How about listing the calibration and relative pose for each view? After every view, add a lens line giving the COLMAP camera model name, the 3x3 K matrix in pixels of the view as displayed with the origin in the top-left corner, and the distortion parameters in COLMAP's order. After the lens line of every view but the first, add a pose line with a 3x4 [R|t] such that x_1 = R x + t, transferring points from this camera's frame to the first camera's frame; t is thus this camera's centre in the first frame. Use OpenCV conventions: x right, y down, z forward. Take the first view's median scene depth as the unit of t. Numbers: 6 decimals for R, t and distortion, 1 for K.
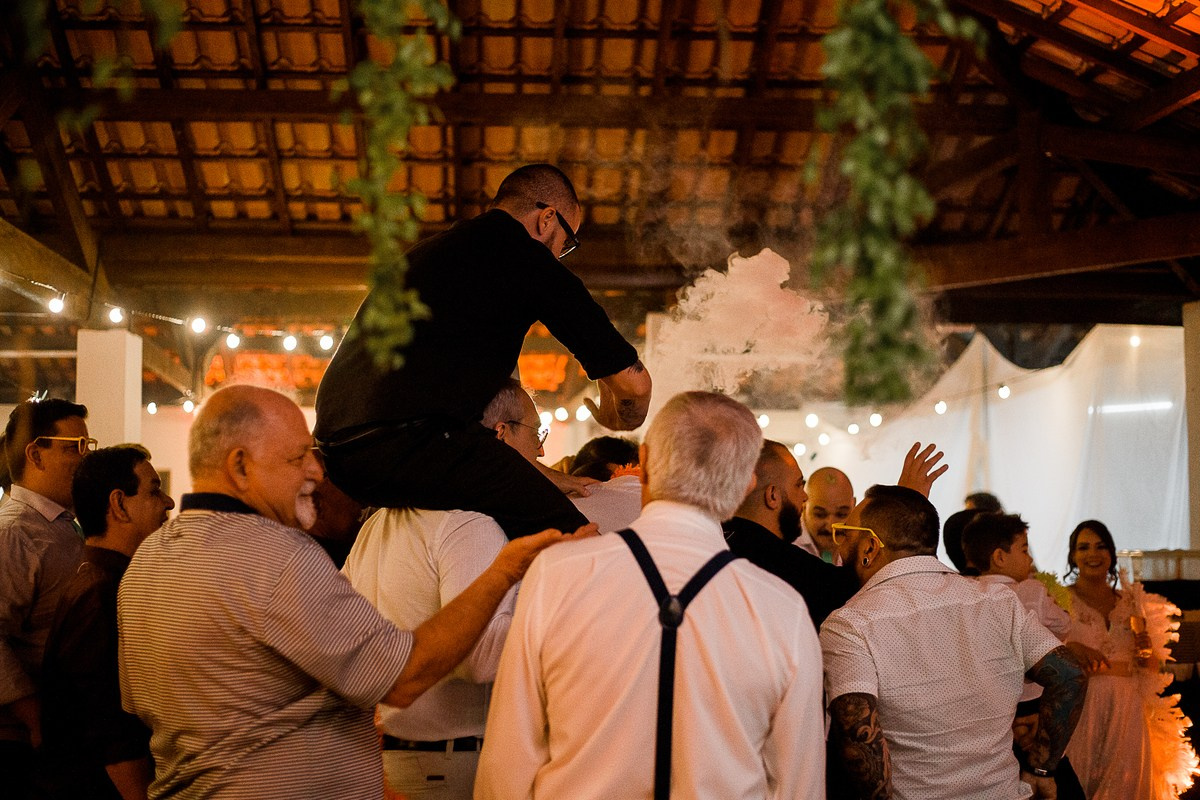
lens RADIAL K [[1768.1, 0, 599.6], [0, 1768.1, 393.3], [0, 0, 1]] dist [-0.104291, 0.000000]
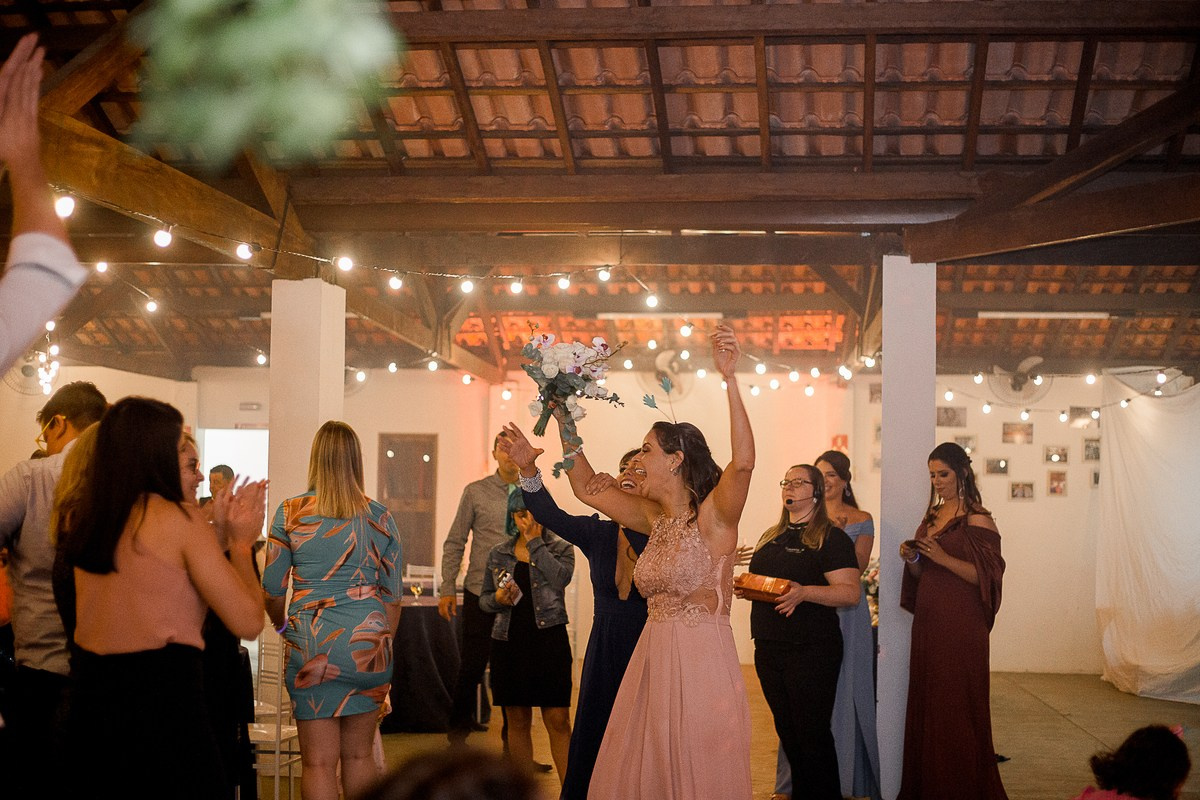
lens RADIAL K [[1768.1, 0, 597.8], [0, 1768.1, 390.5], [0, 0, 1]] dist [-0.104291, 0.000000]
pose [[0.980604, 0.001224, -0.195998, 0.070524], [0.001205, 0.999924, 0.012271, 0.014022], [0.195998, -0.012269, 0.980528, 0.110249]]
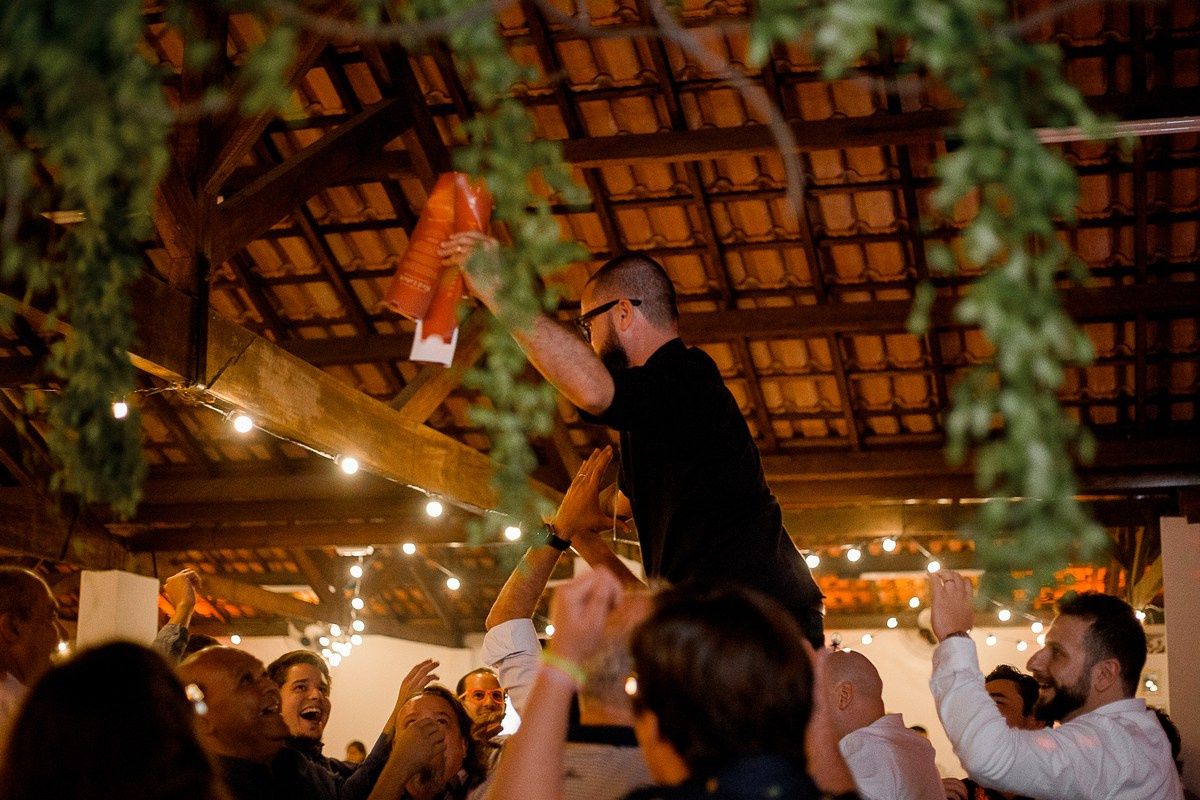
lens RADIAL K [[1768.1, 0, 580.9], [0, 1768.1, 387.0], [0, 0, 1]] dist [-0.104291, 0.000000]
pose [[0.944176, -0.066096, -0.322744, 0.047716], [0.023768, 0.990781, -0.133374, 0.002730], [0.328584, 0.118257, 0.937042, 0.033770]]
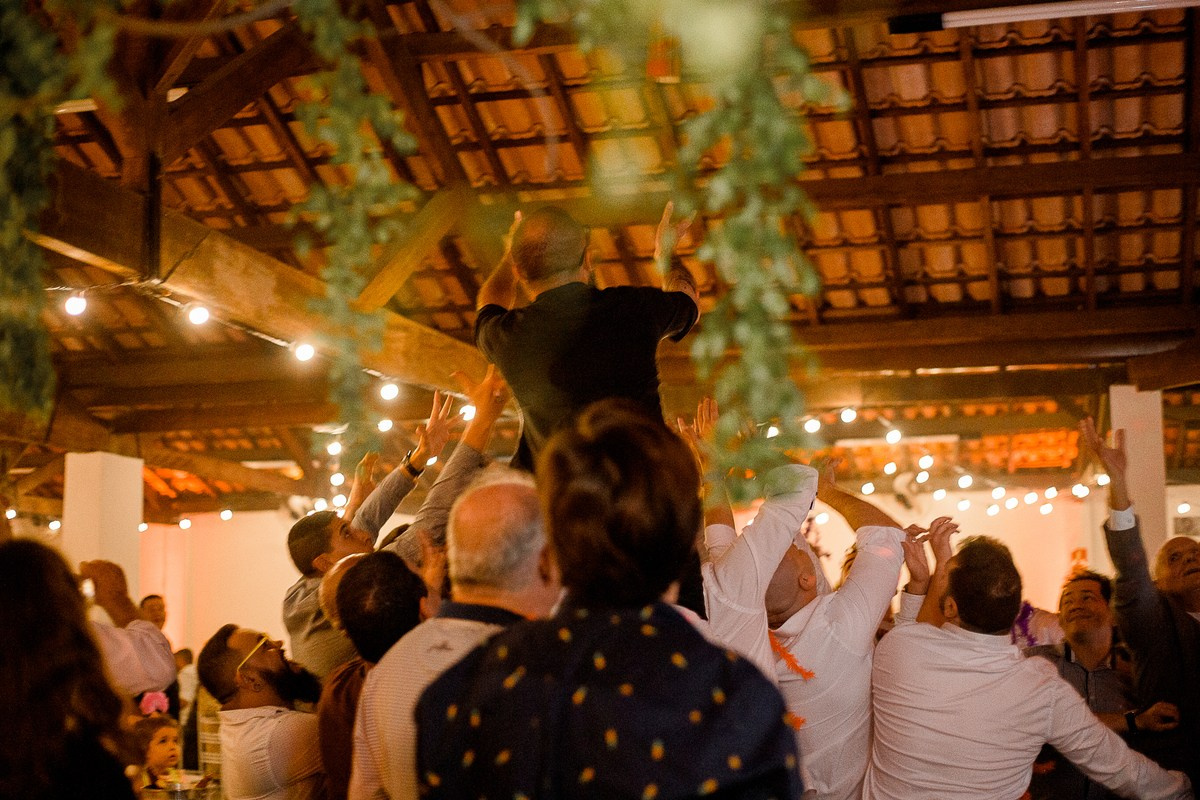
lens RADIAL K [[1768.1, 0, 582.1], [0, 1768.1, 398.4], [0, 0, 1]] dist [-0.104291, 0.000000]
pose [[0.943358, -0.054865, -0.327210, 0.078233], [0.039864, 0.997831, -0.052383, -0.000031], [0.329374, 0.036372, 0.943499, 0.014158]]
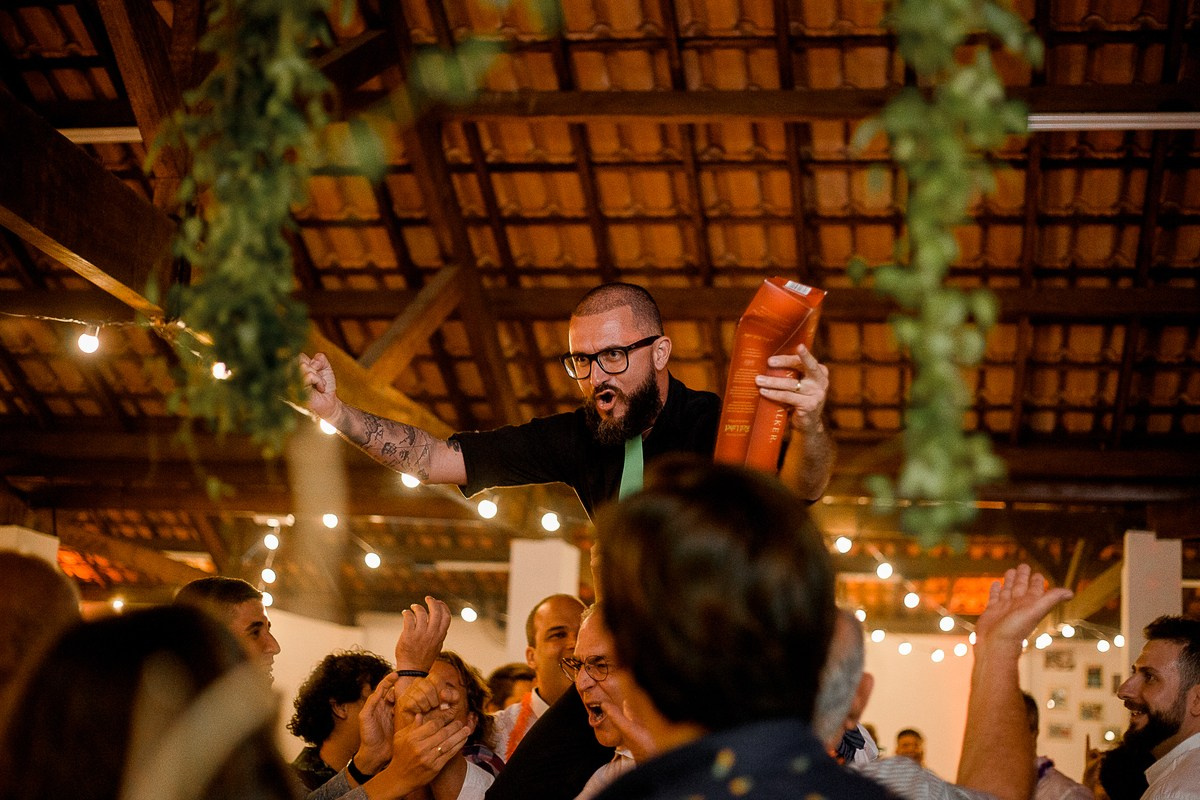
lens RADIAL K [[1768.1, 0, 588.5], [0, 1768.1, 374.6], [0, 0, 1]] dist [-0.104291, 0.000000]
pose [[0.968676, -0.006923, -0.248231, -0.018863], [-0.026982, 0.990759, -0.132923, 0.001766], [0.246857, 0.135458, 0.959538, 0.077783]]
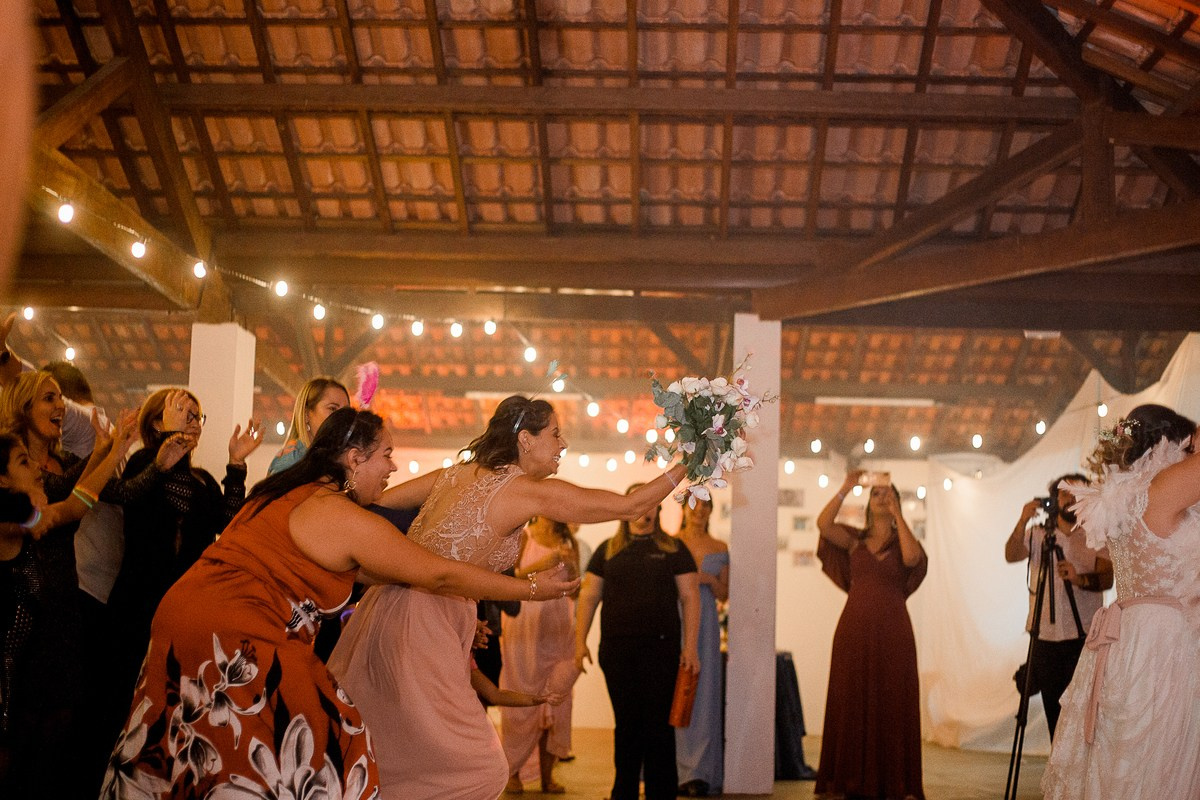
lens RADIAL K [[1768.1, 0, 597.8], [0, 1768.1, 388.2], [0, 0, 1]] dist [-0.104291, 0.000000]
pose [[0.994198, 0.010316, -0.107070, 0.068001], [-0.017396, 0.997707, -0.065402, 0.077243], [0.106150, 0.066885, 0.992098, -0.030426]]
